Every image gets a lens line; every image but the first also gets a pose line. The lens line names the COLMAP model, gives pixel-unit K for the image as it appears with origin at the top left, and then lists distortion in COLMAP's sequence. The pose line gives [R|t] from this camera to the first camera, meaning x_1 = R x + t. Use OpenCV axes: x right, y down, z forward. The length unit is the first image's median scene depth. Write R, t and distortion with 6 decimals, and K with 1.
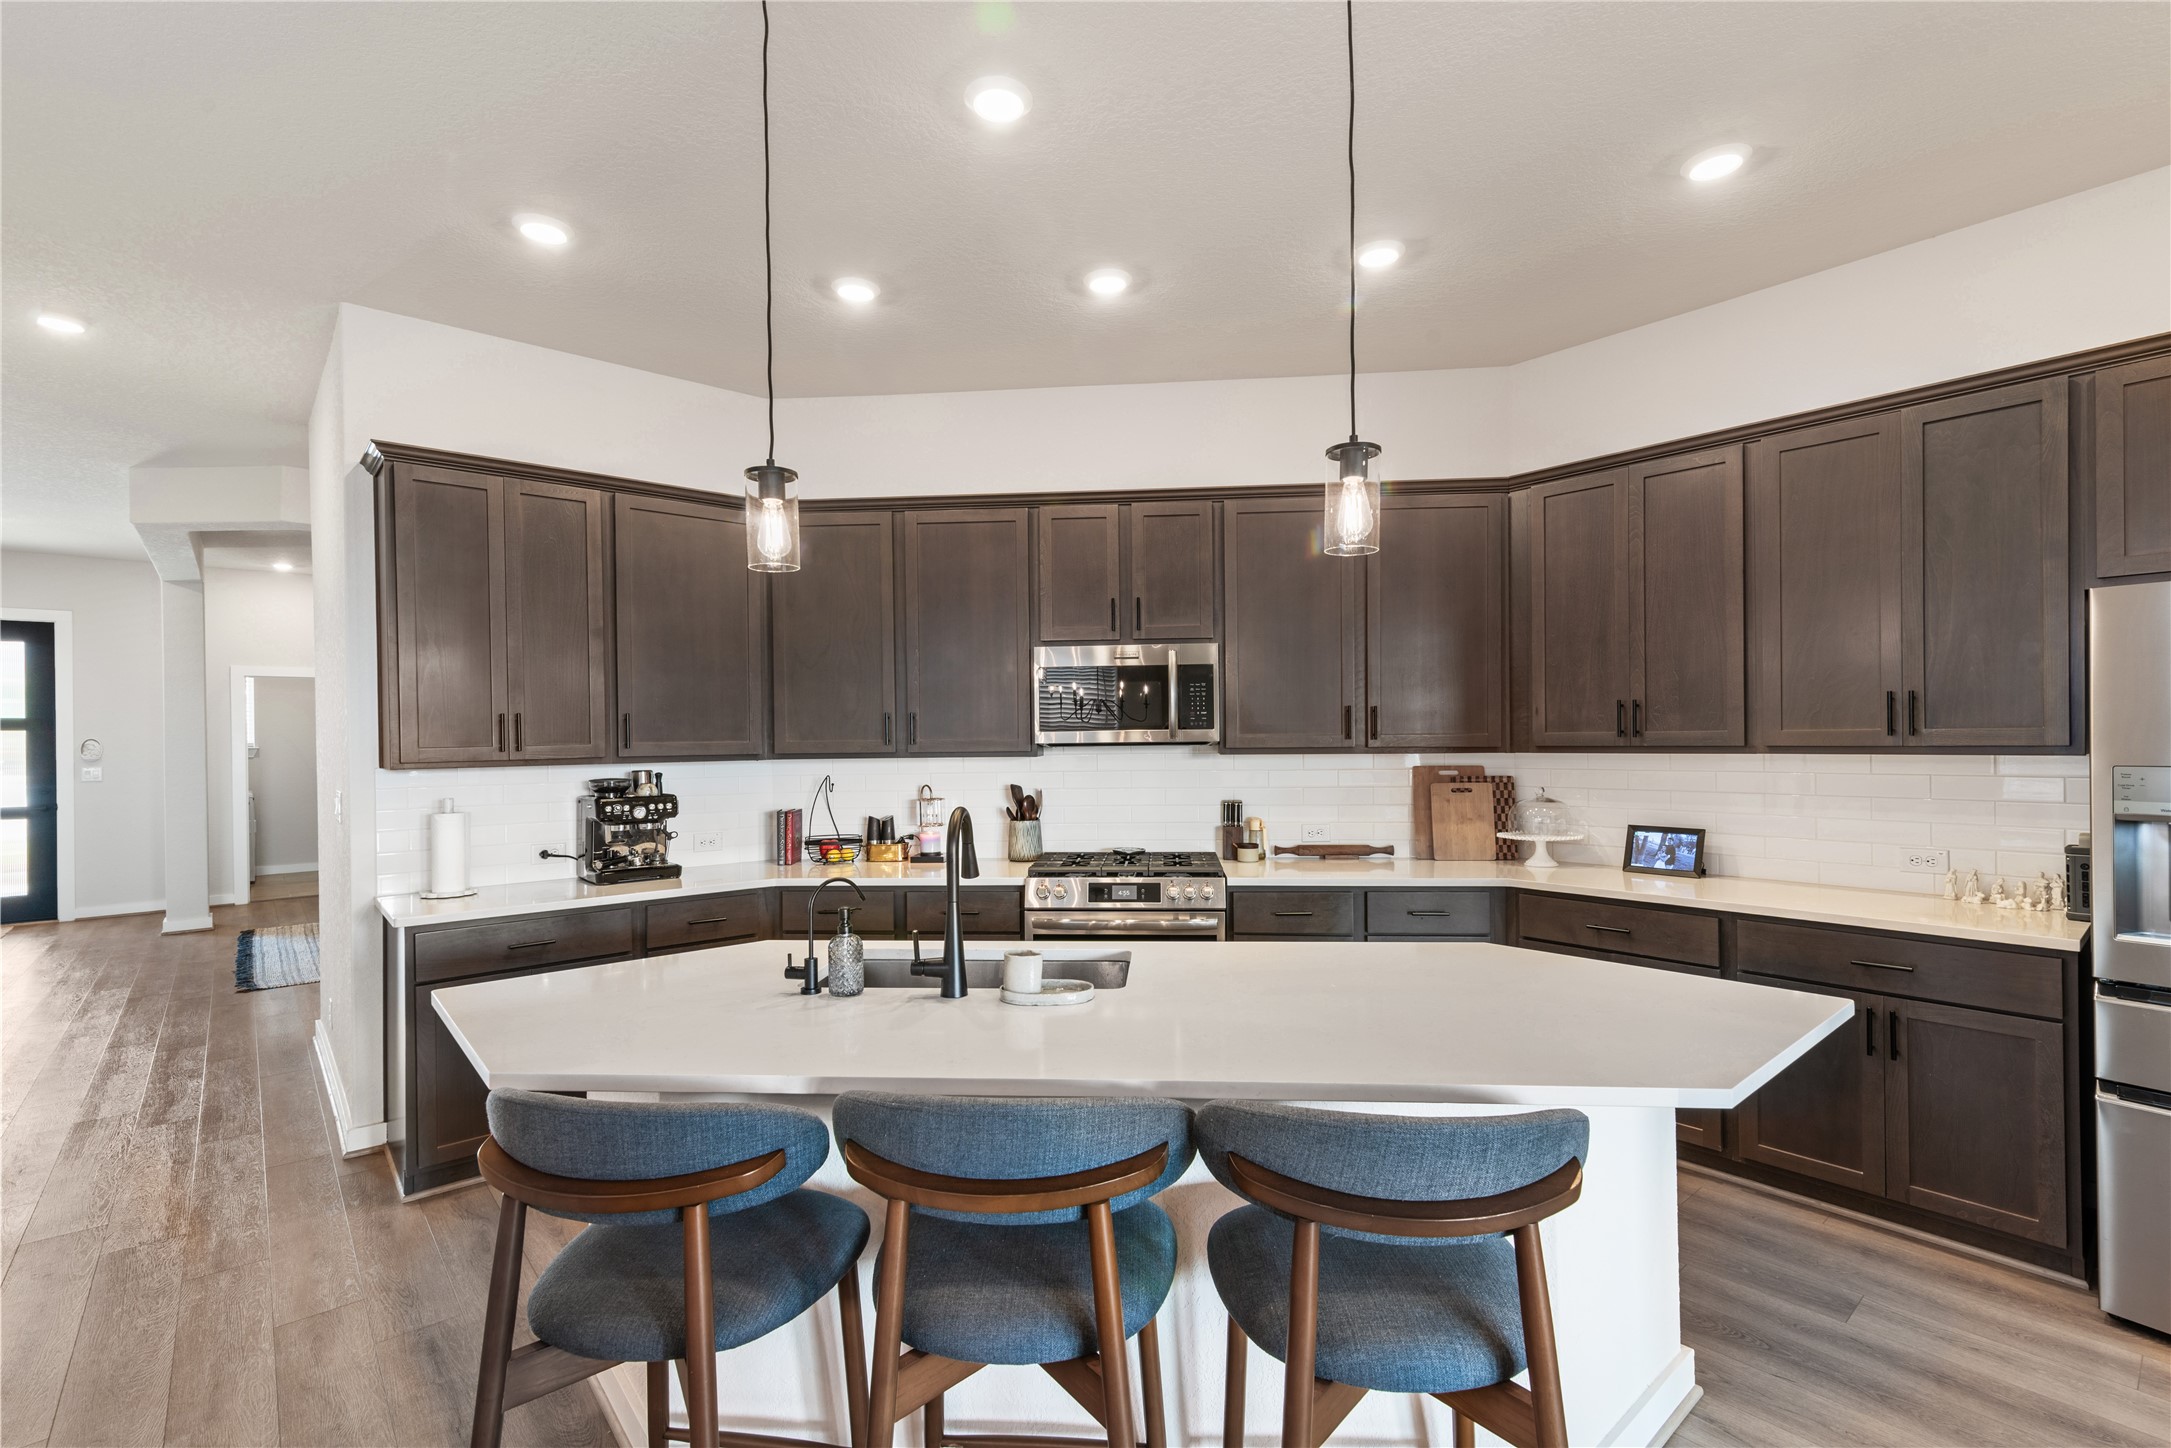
lens RADIAL K [[974.2, 0, 1091.4], [0, 974.2, 734.1], [0, 0, 1]] dist [0.016065, -0.000133]
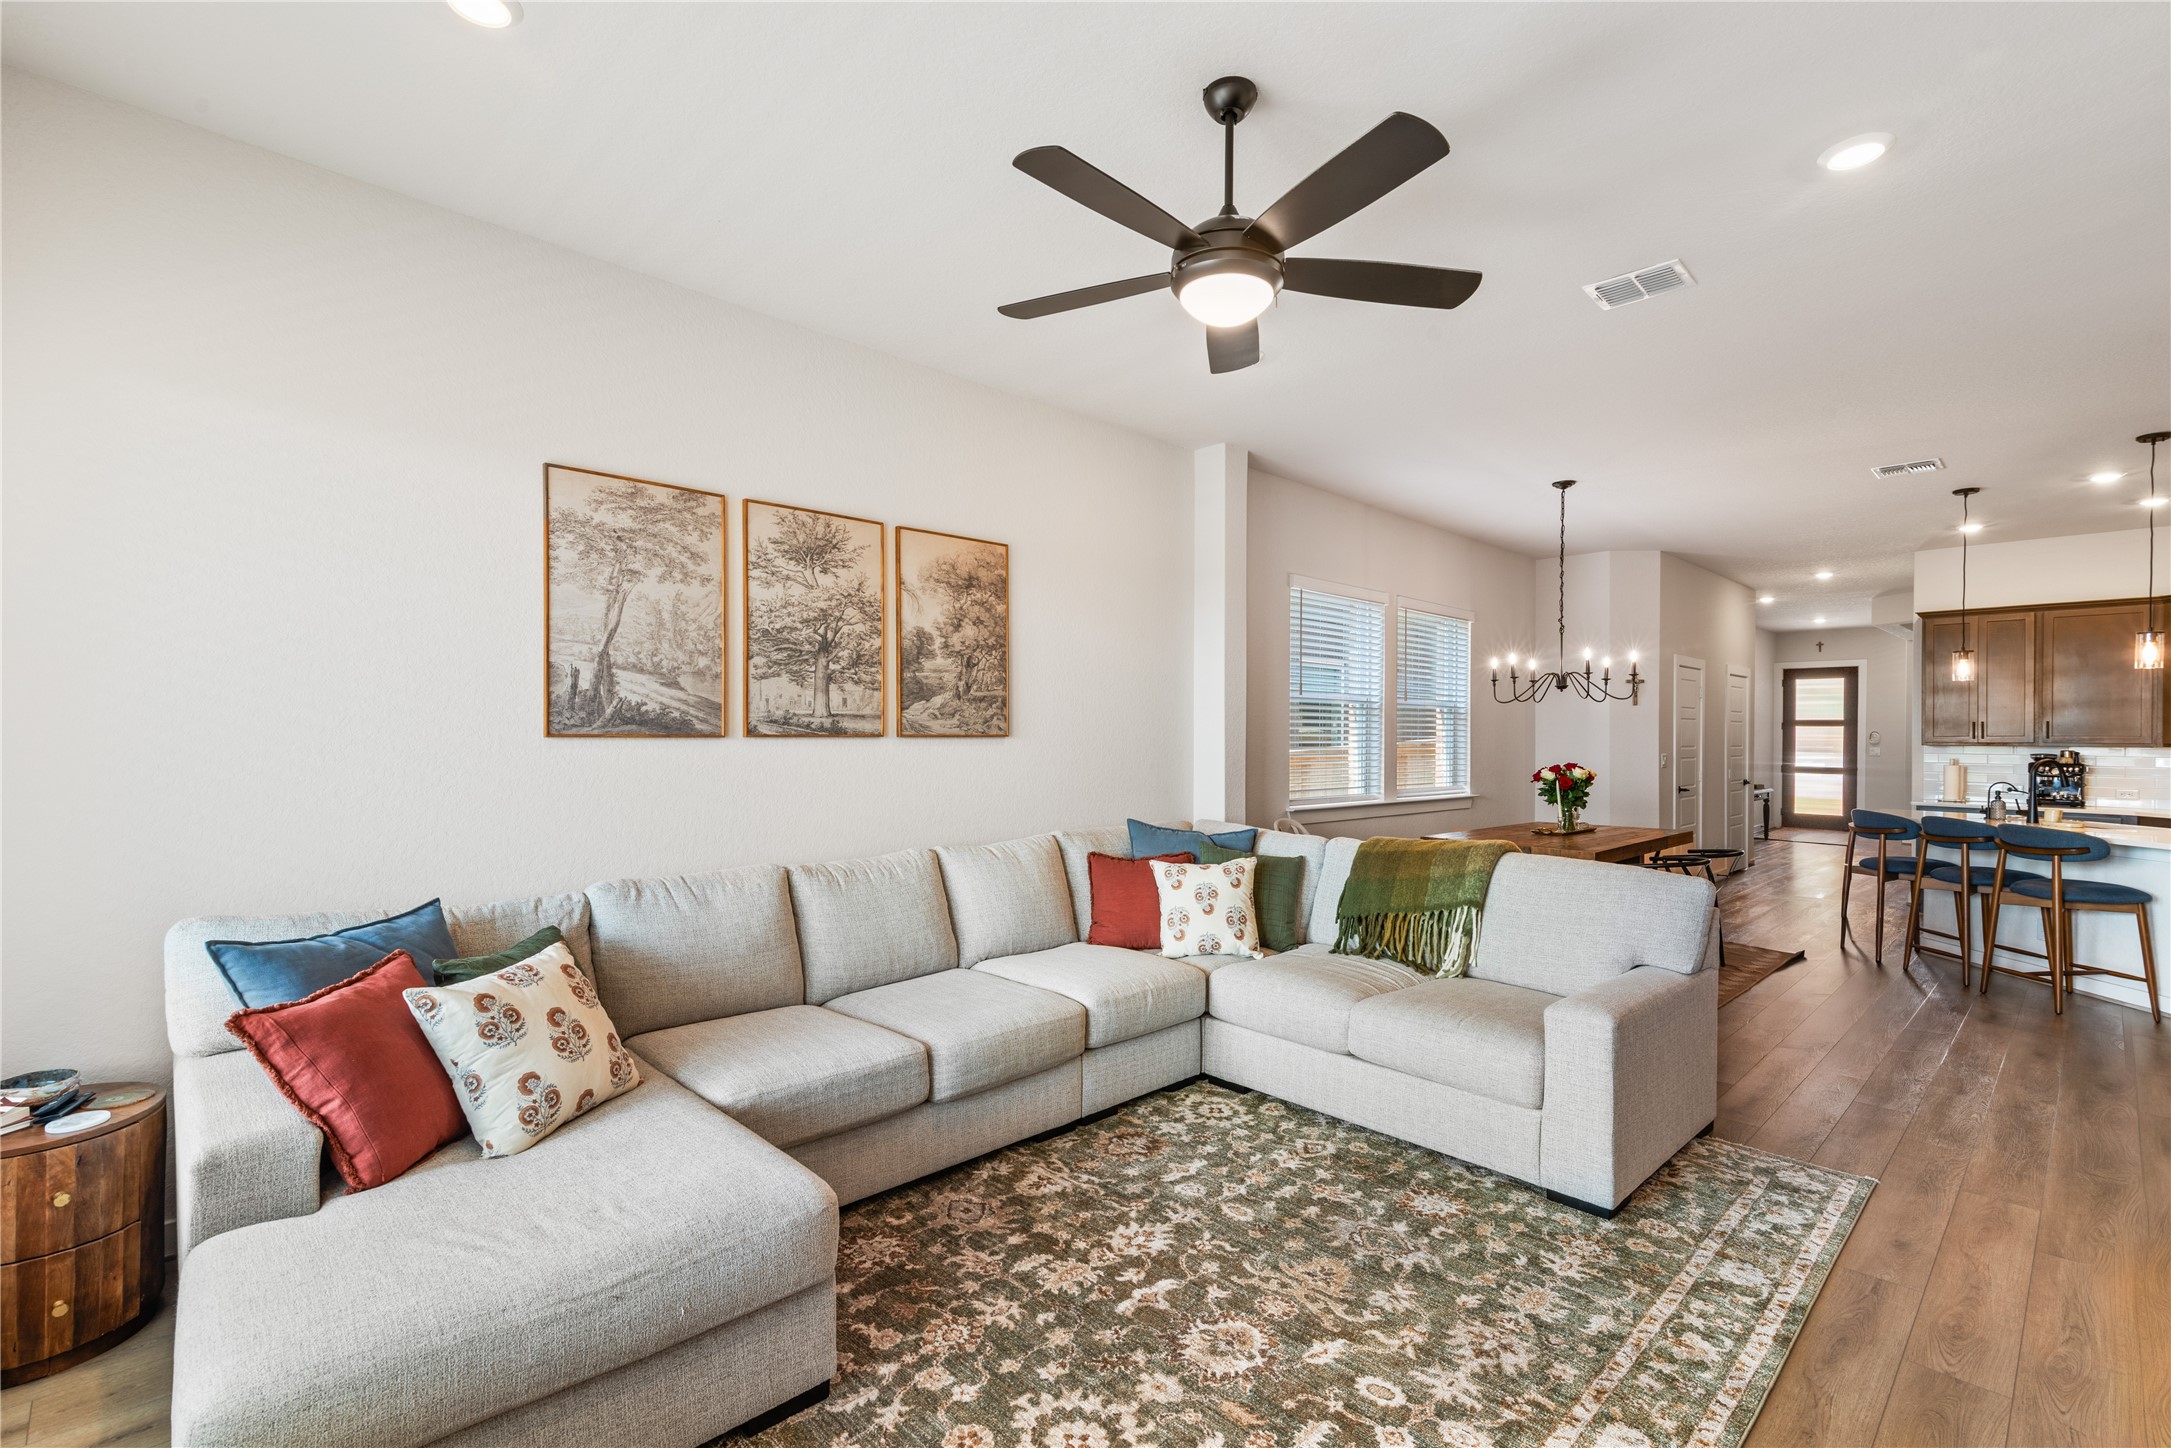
lens RADIAL K [[986.7, 0, 1087.9], [0, 986.7, 734.5], [0, 0, 1]] dist [0.019558, -0.000687]
pose [[0.060109, 0.012479, -0.998114, 1.344305], [-0.006036, 0.999908, 0.012137, -0.005970], [0.998174, 0.005295, 0.060178, -0.995534]]
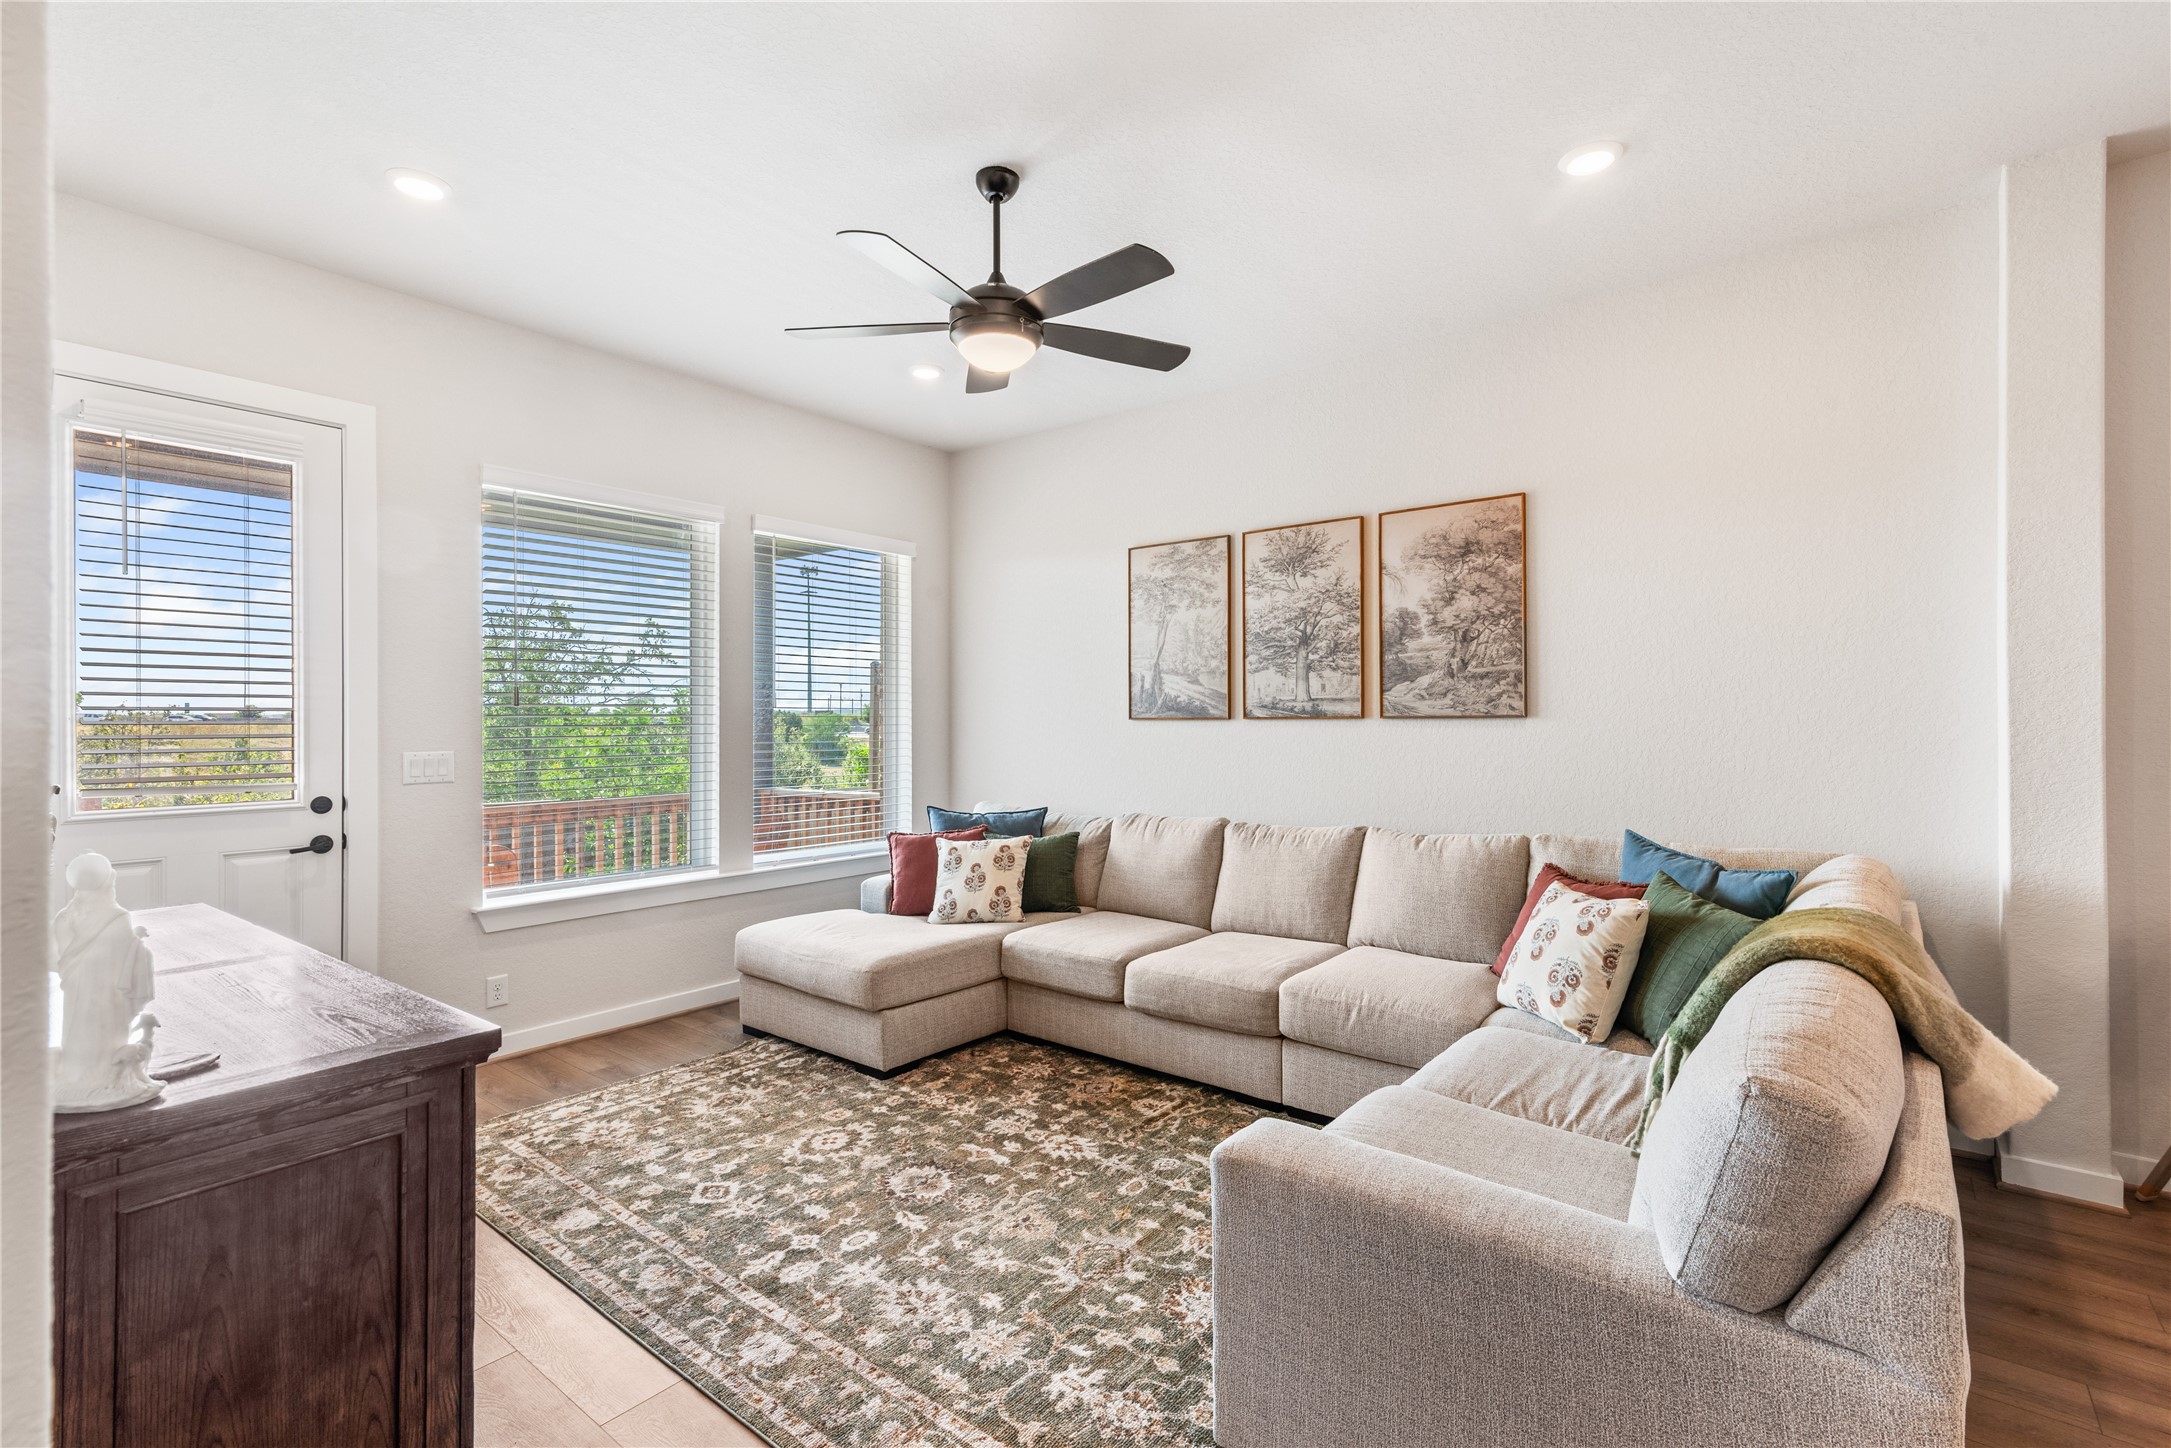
lens RADIAL K [[988.7, 0, 1093.2], [0, 988.7, 716.7], [0, 0, 1]] dist [0.016252, -0.000841]
pose [[-0.982290, 0.015040, -0.186763, 0.799827], [0.015316, 0.999883, -0.000036, 0.003810], [0.186741, -0.002896, -0.982405, -0.138364]]
